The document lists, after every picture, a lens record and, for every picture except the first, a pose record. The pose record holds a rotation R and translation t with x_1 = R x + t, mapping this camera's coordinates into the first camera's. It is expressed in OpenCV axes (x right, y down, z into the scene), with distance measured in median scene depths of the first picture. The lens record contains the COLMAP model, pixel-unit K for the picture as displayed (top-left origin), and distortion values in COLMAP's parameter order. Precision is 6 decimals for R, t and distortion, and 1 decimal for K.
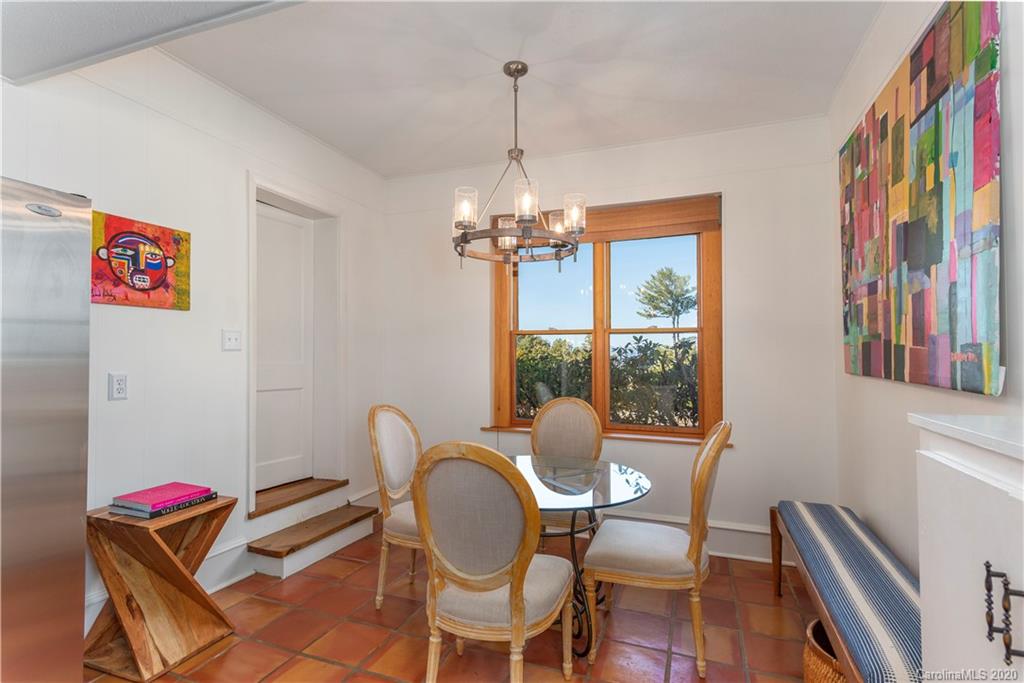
lens RADIAL K [[508.2, 0, 510.1], [0, 508.2, 349.1], [0, 0, 1]] dist [0.002306, 0.000313]
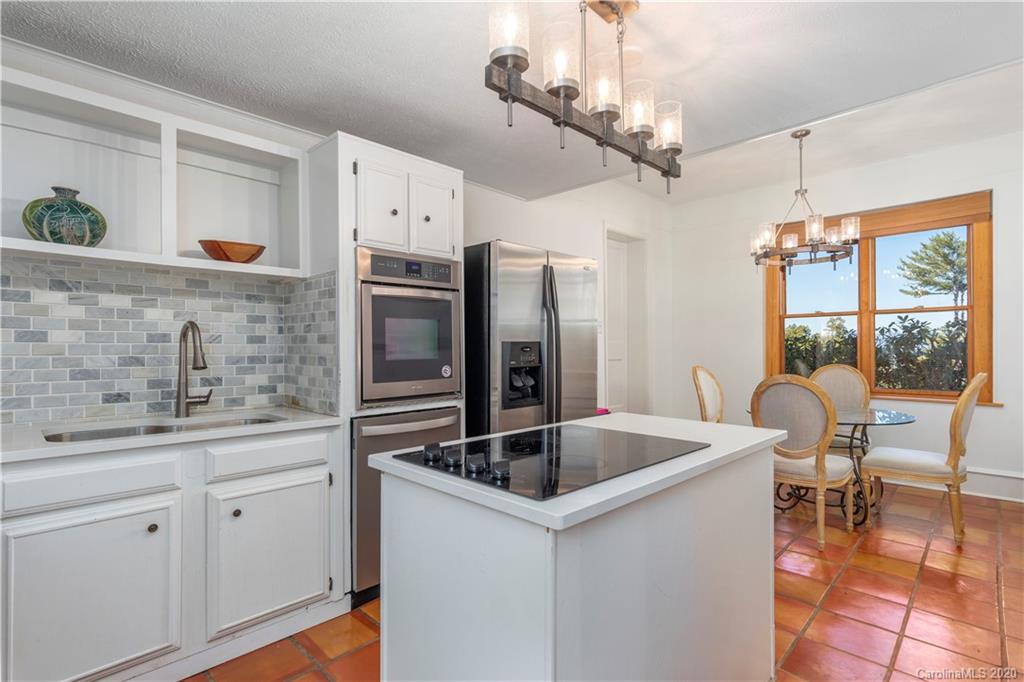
lens RADIAL K [[508.2, 0, 506.6], [0, 508.2, 354.1], [0, 0, 1]] dist [0.002306, 0.000313]
pose [[0.915939, -0.007381, -0.401251, -0.113098], [0.018485, 0.999546, 0.023809, 0.018629], [0.400893, -0.029224, 0.915659, -0.430316]]
